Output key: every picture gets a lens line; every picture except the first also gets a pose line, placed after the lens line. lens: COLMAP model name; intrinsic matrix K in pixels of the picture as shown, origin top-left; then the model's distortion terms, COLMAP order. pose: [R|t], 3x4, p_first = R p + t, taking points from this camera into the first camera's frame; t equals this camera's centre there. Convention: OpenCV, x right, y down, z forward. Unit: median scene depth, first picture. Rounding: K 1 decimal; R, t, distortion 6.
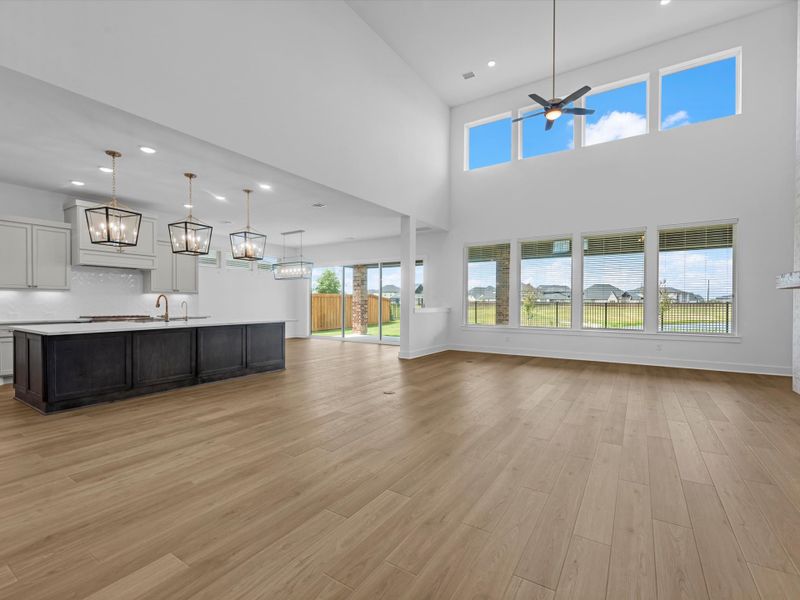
lens RADIAL K [[366.6, 0, 414.8], [0, 366.6, 308.3], [0, 0, 1]] dist [-0.005175, -0.000833]
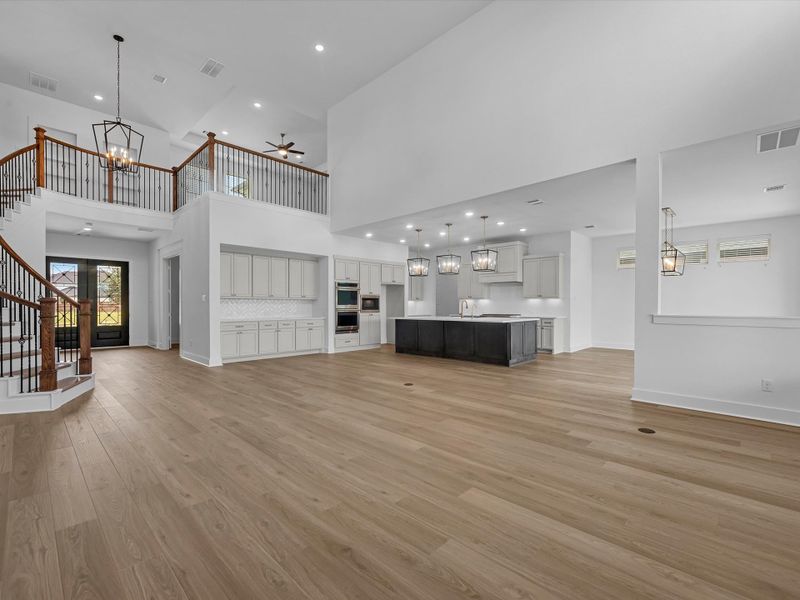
lens RADIAL K [[366.6, 0, 397.8], [0, 366.6, 309.0], [0, 0, 1]] dist [-0.005175, -0.000833]
pose [[-0.221466, 0.008407, -0.975132, 0.832331], [-0.014713, 0.999820, 0.011962, -0.012145], [0.975057, 0.016996, -0.221303, 0.991363]]
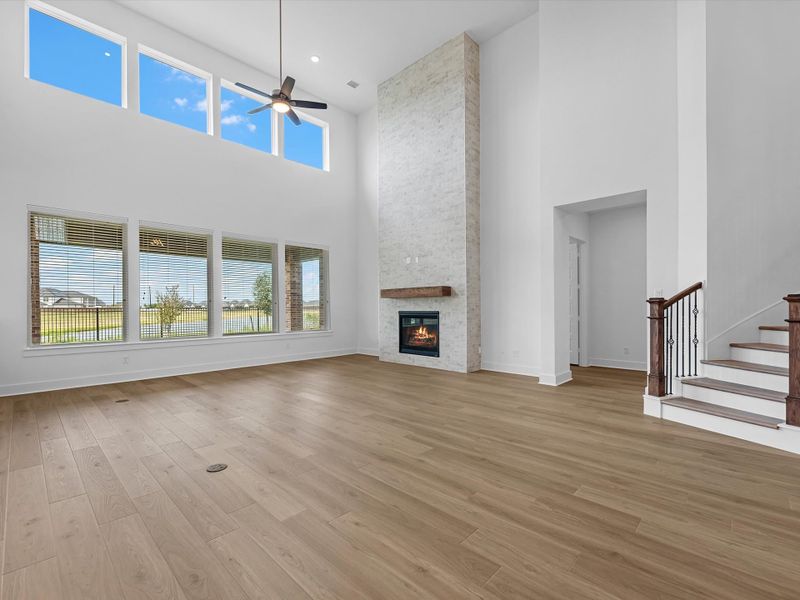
lens RADIAL K [[366.6, 0, 394.7], [0, 366.6, 308.6], [0, 0, 1]] dist [-0.005175, -0.000833]
pose [[0.217238, -0.004888, 0.976106, -0.460254], [0.016750, 0.999859, 0.001279, -0.007561], [-0.975975, 0.016072, 0.217289, 0.502878]]
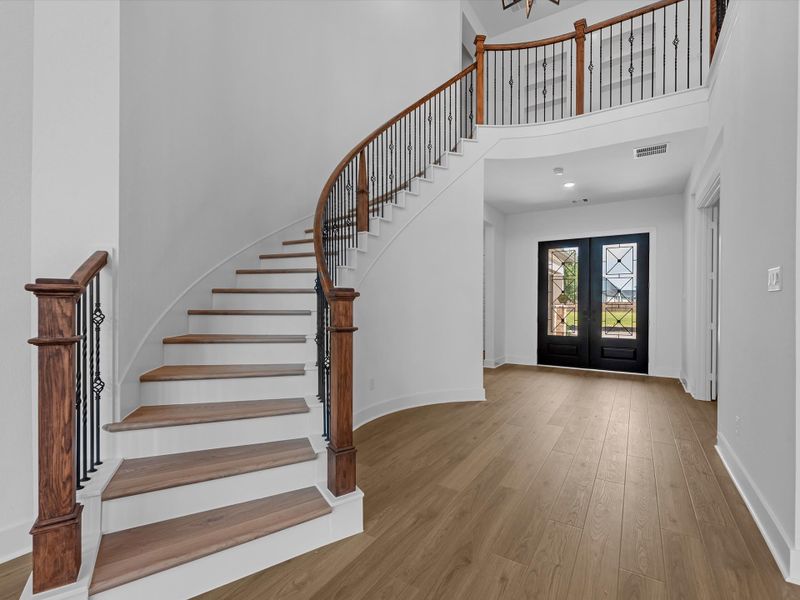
lens RADIAL K [[366.6, 0, 417.8], [0, 366.6, 304.8], [0, 0, 1]] dist [-0.005175, -0.000833]
pose [[-0.999942, -0.002009, -0.010576, 0.099657], [-0.002159, 0.999897, 0.014202, -0.006821], [0.010546, 0.014224, -0.999843, 0.398109]]
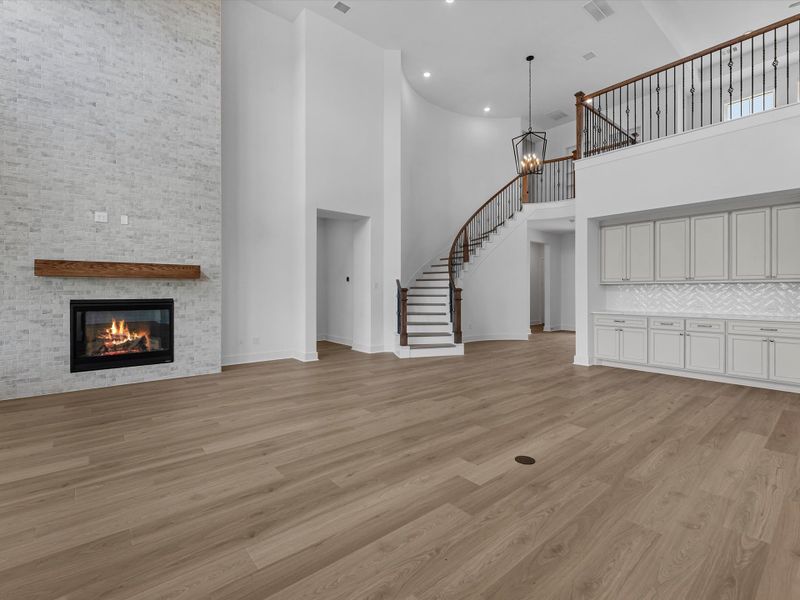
lens RADIAL K [[366.6, 0, 405.5], [0, 366.6, 292.0], [0, 0, 1]] dist [-0.005175, -0.000833]
pose [[-0.947201, 0.000691, 0.320640, -0.059856], [0.004563, 0.999925, 0.011325, -0.018930], [-0.320608, 0.012190, -0.947133, 1.271644]]
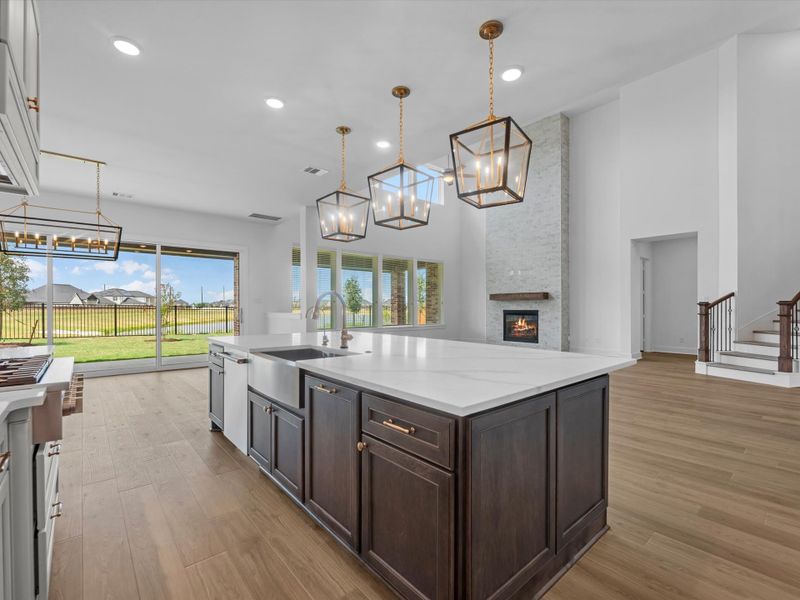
lens RADIAL K [[366.6, 0, 395.9], [0, 366.6, 307.4], [0, 0, 1]] dist [-0.005175, -0.000833]
pose [[0.302504, -0.000979, 0.953148, -1.042098], [0.012407, 0.999919, -0.002911, -0.010845], [-0.953067, 0.012706, 0.302491, 0.735724]]
